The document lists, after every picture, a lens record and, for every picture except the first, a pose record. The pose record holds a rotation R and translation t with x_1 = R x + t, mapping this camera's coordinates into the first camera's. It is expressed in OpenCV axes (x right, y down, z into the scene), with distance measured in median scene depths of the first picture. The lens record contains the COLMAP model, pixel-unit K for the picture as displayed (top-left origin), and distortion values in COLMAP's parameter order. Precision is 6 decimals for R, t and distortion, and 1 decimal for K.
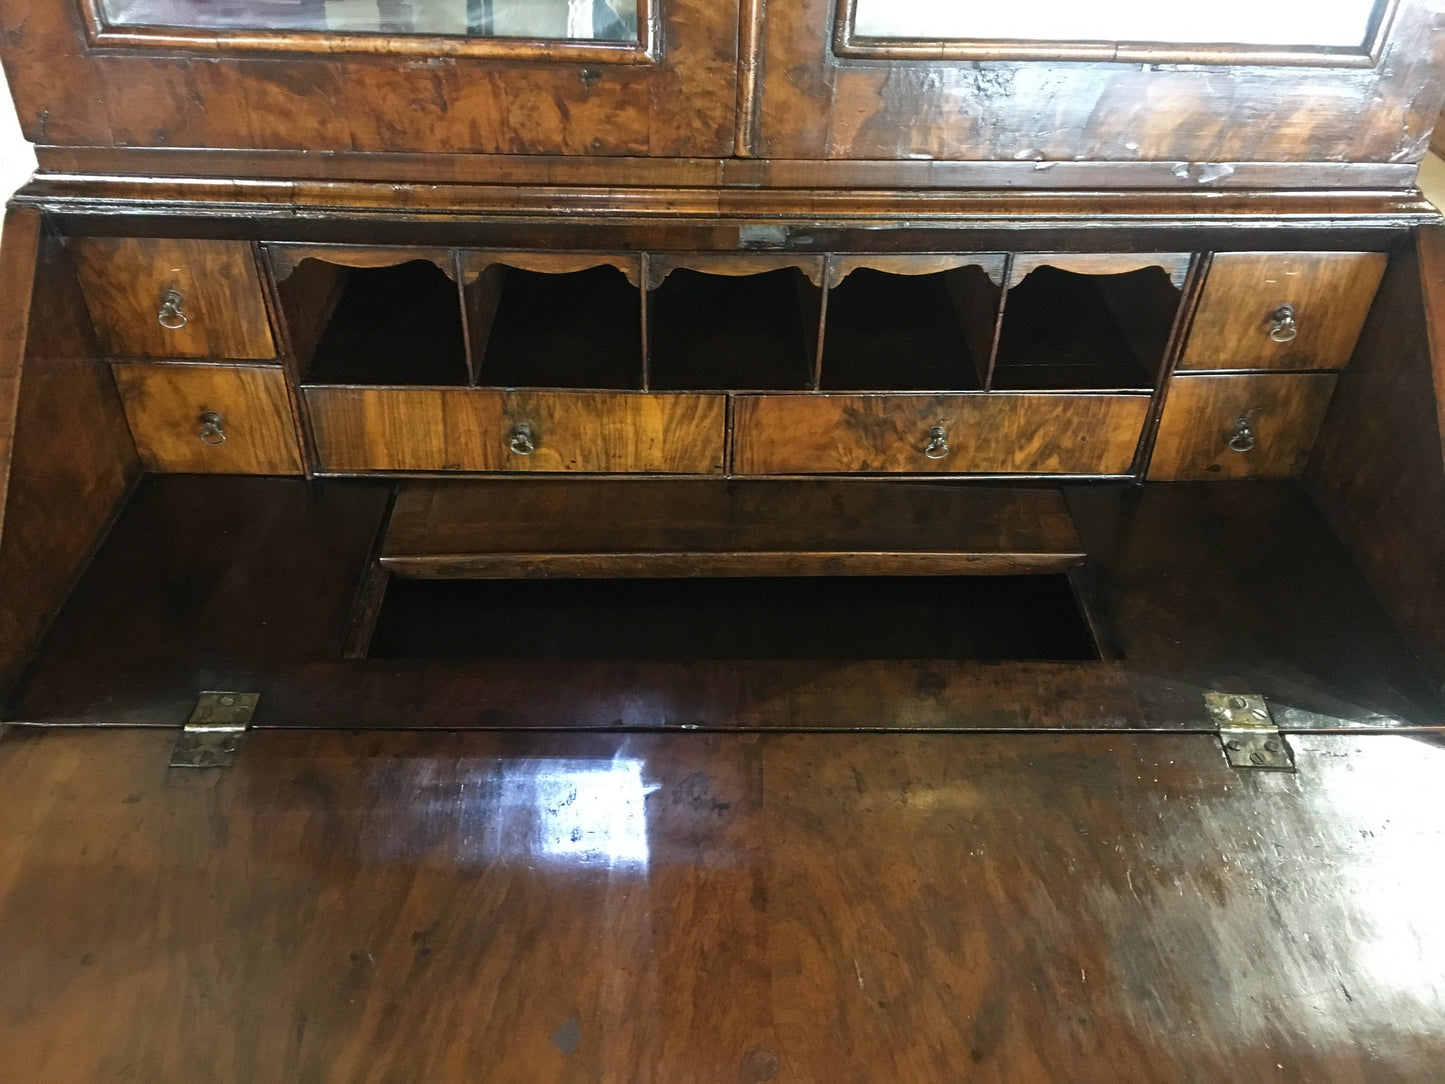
lens RADIAL K [[1239.9, 0, 718.1], [0, 1239.9, 534.5], [0, 0, 1]] dist [0.070485, -0.089107]
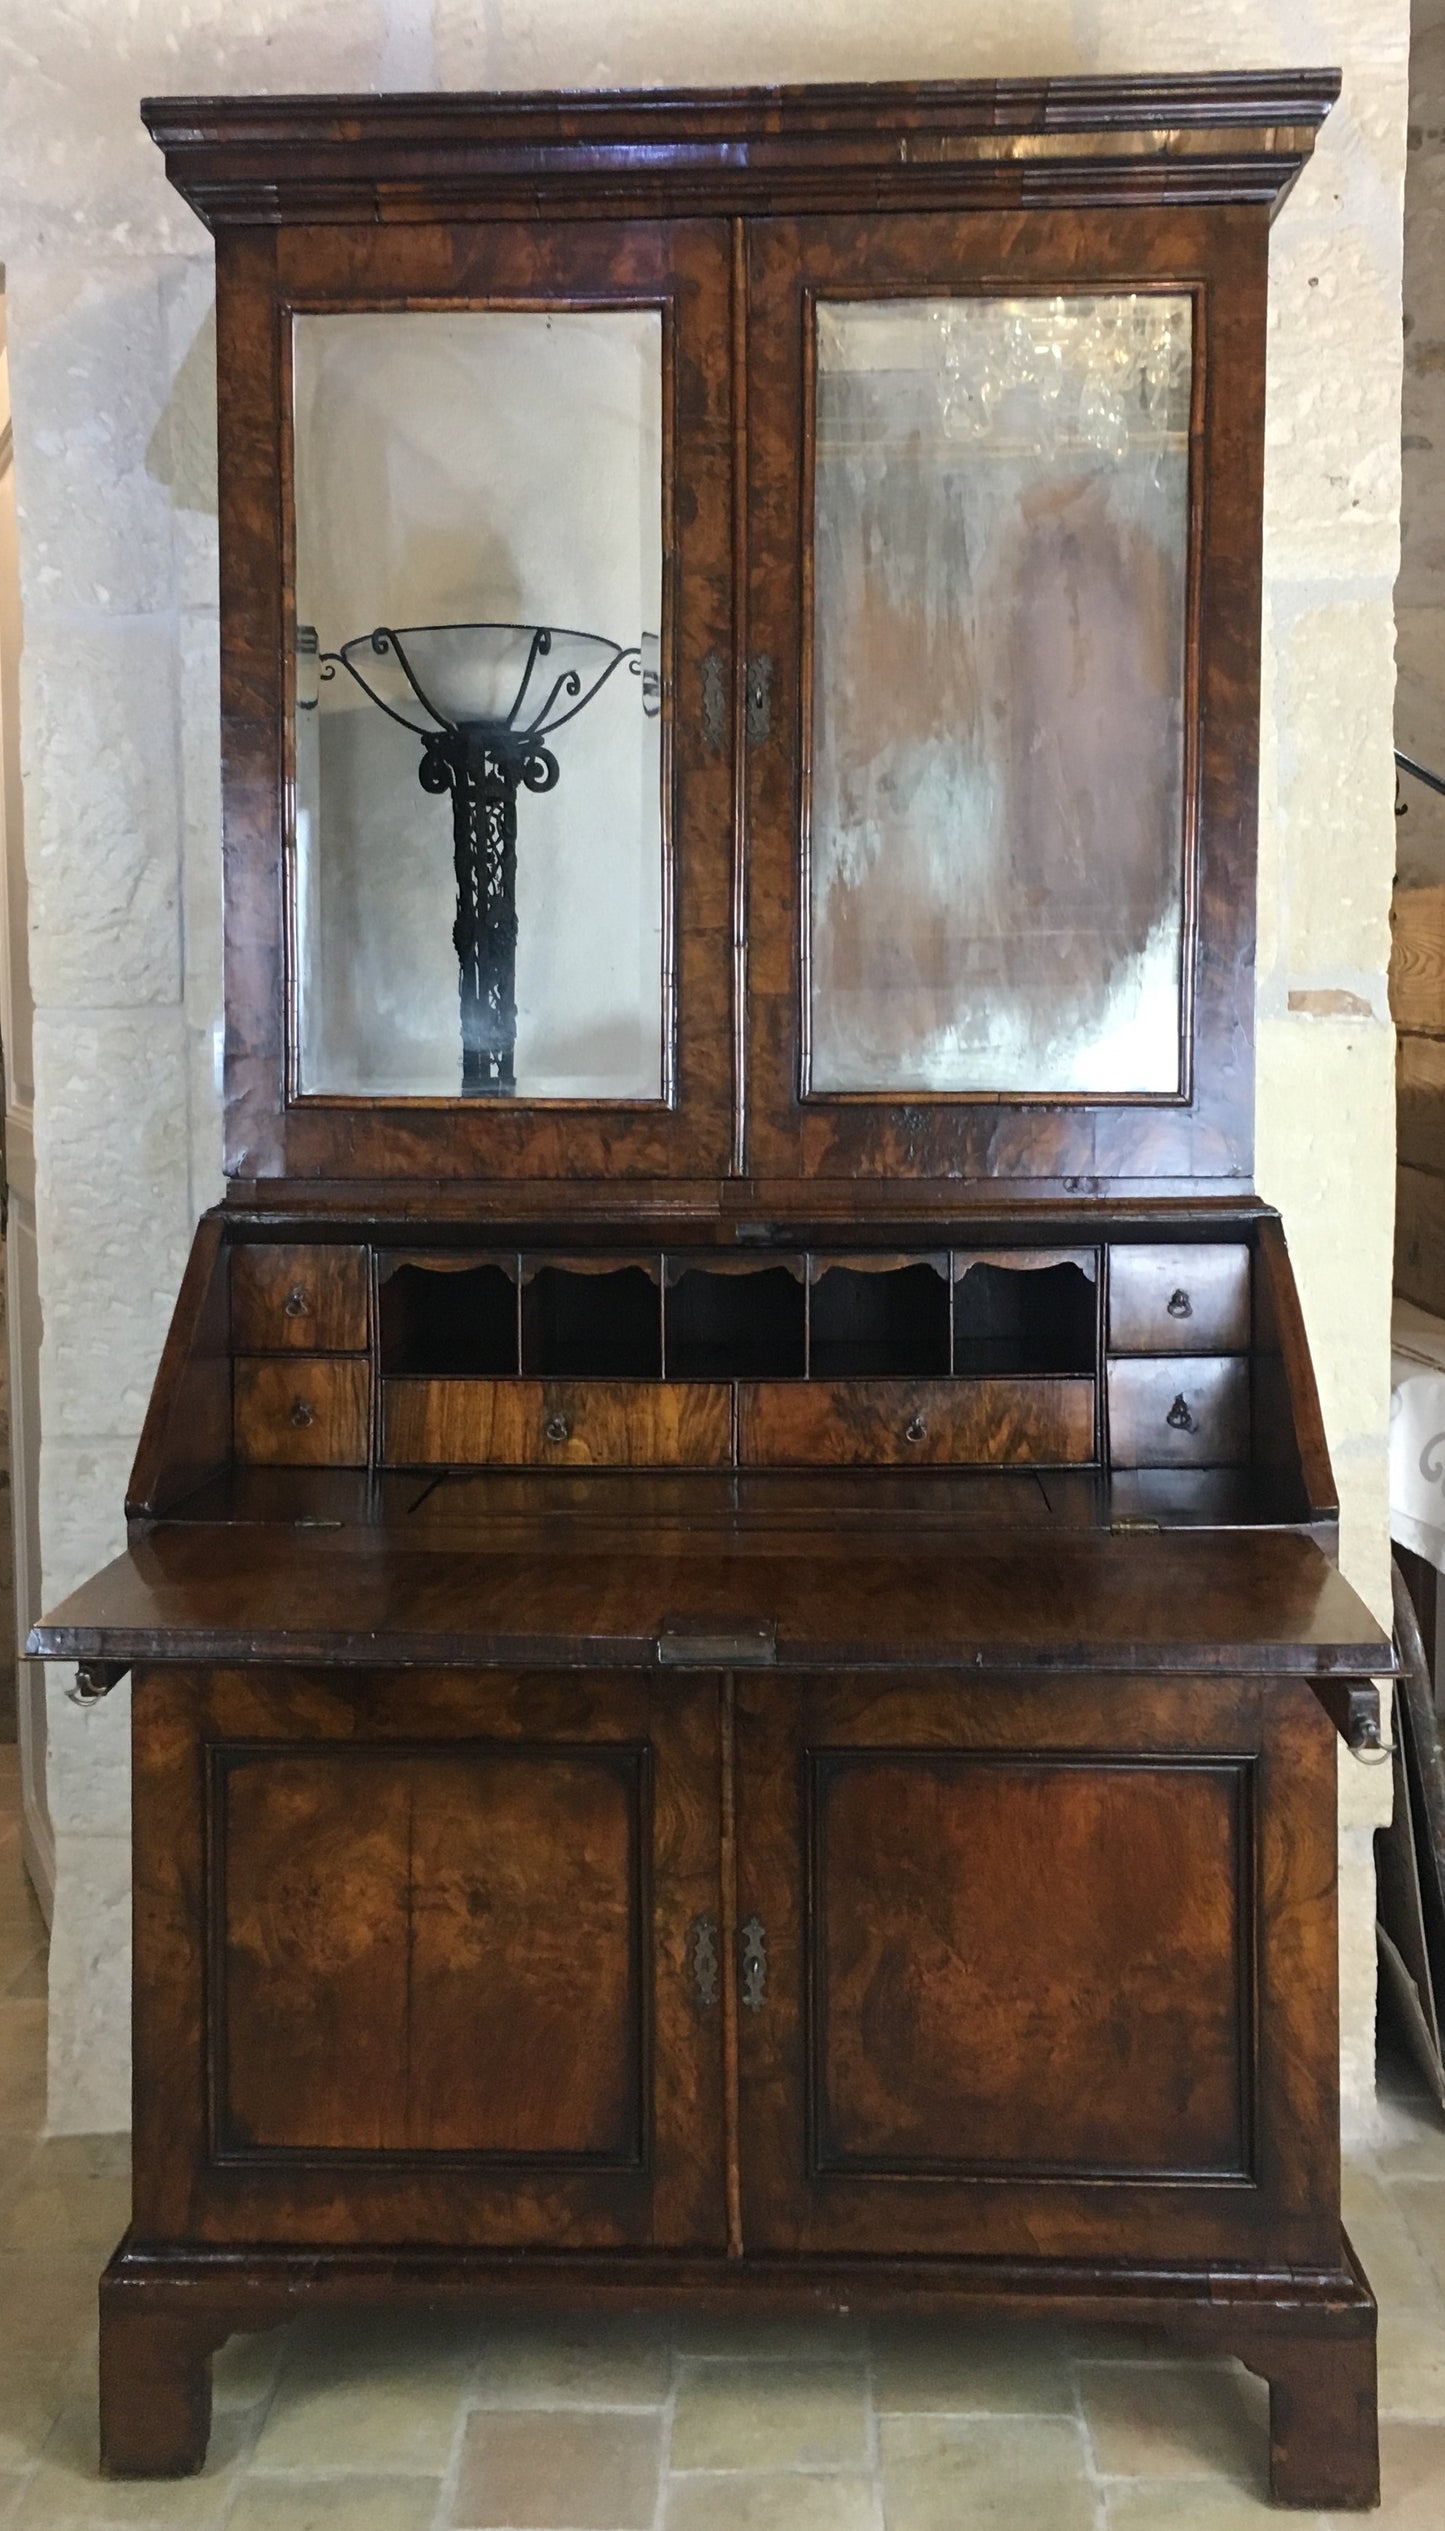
lens RADIAL K [[2523.4, 0, 702.3], [0, 2523.4, 1108.1], [0, 0, 1]] dist [0.028047, 0.000000]
pose [[0.997246, -0.026380, -0.069316, 0.174338], [-0.021334, 0.793072, -0.608754, 1.308095], [0.071032, 0.608556, 0.790325, -1.211684]]
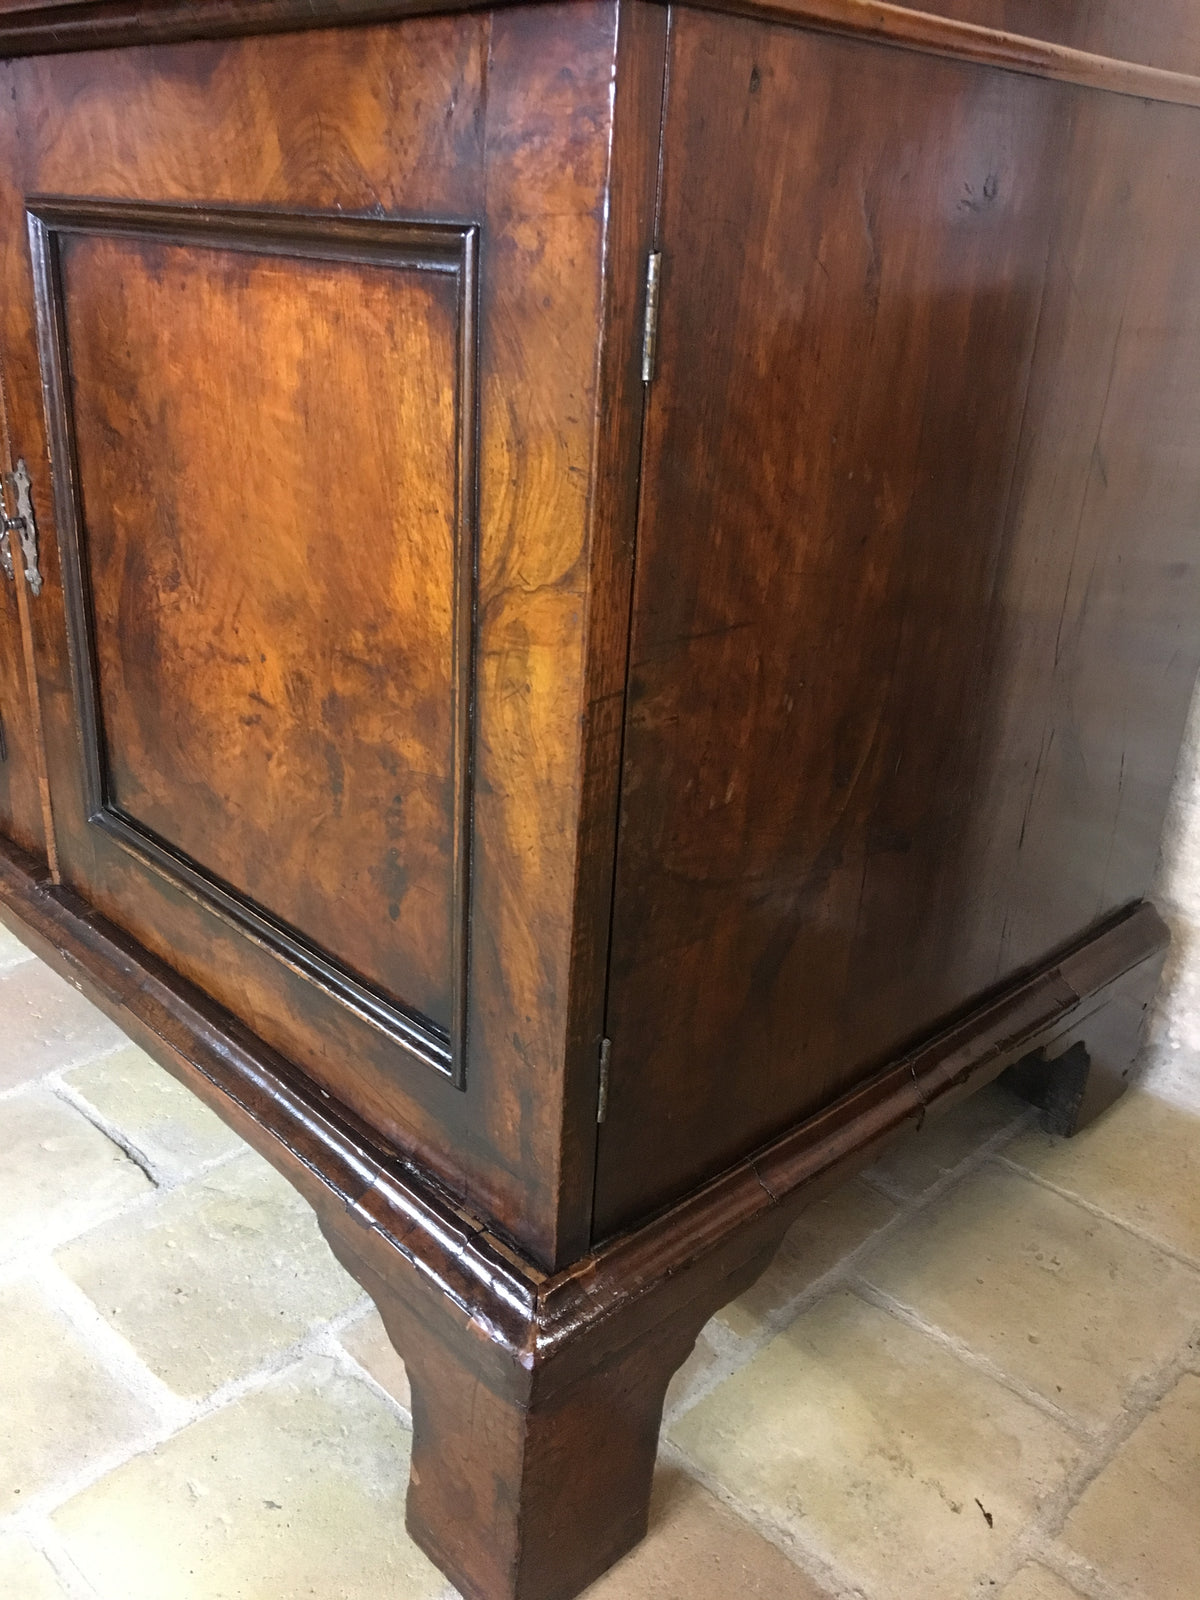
lens RADIAL K [[1372.9, 0, 602.9], [0, 1372.9, 802.5], [0, 0, 1]] dist [0.070485, -0.089107]
pose [[0.684093, 0.293952, -0.667539, 1.000837], [-0.484830, 0.867006, -0.115065, 0.554497], [0.544937, 0.402358, 0.735630, 0.822246]]
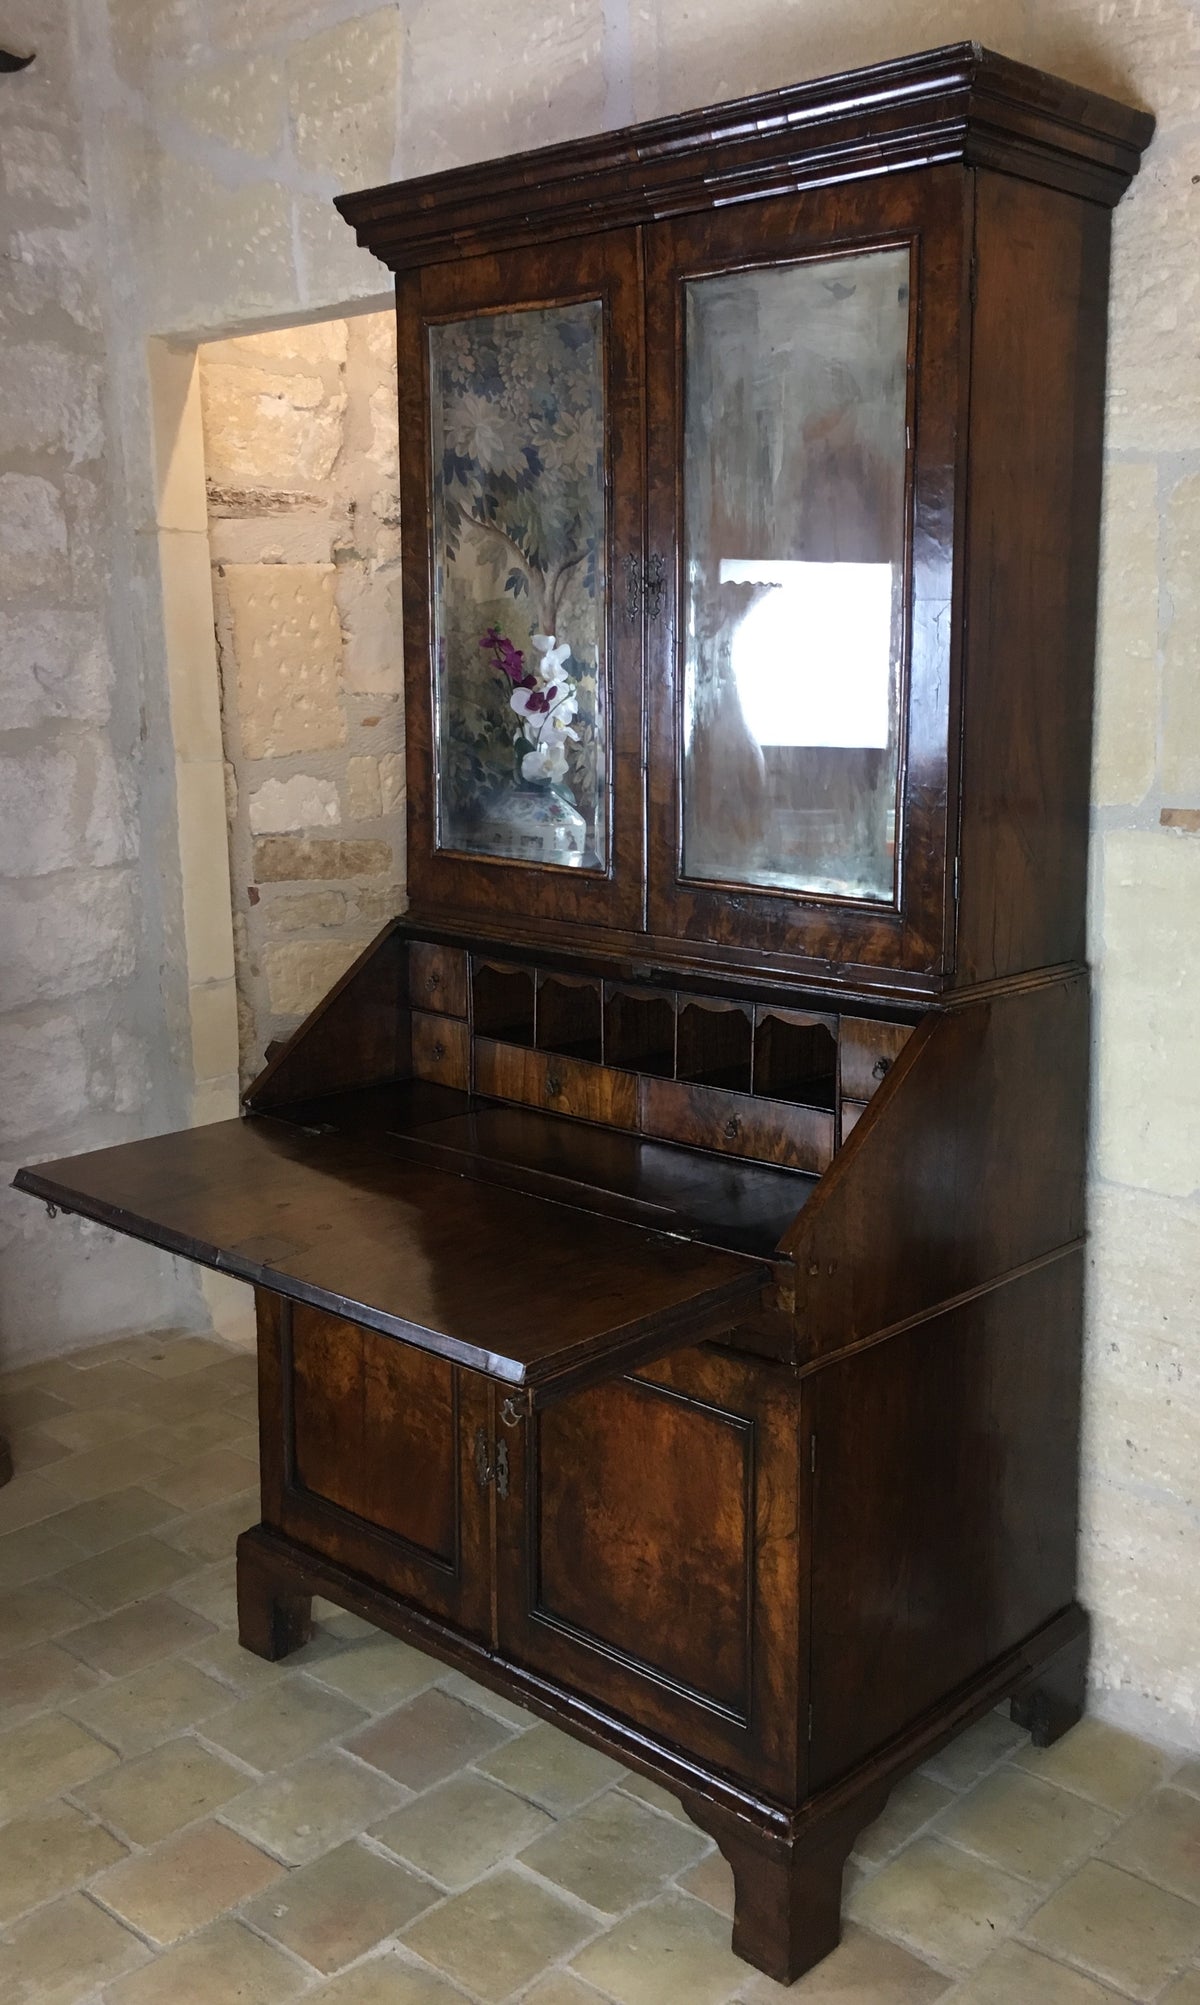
lens RADIAL K [[1856.2, 0, 774.6], [0, 1856.2, 903.3], [0, 0, 1]] dist [0.027895, 0.000000]
pose [[0.745732, 0.074089, -0.662114, 2.044755], [-0.410493, 0.833855, -0.369028, 0.621881], [0.524766, 0.546989, 0.652245, -0.758910]]
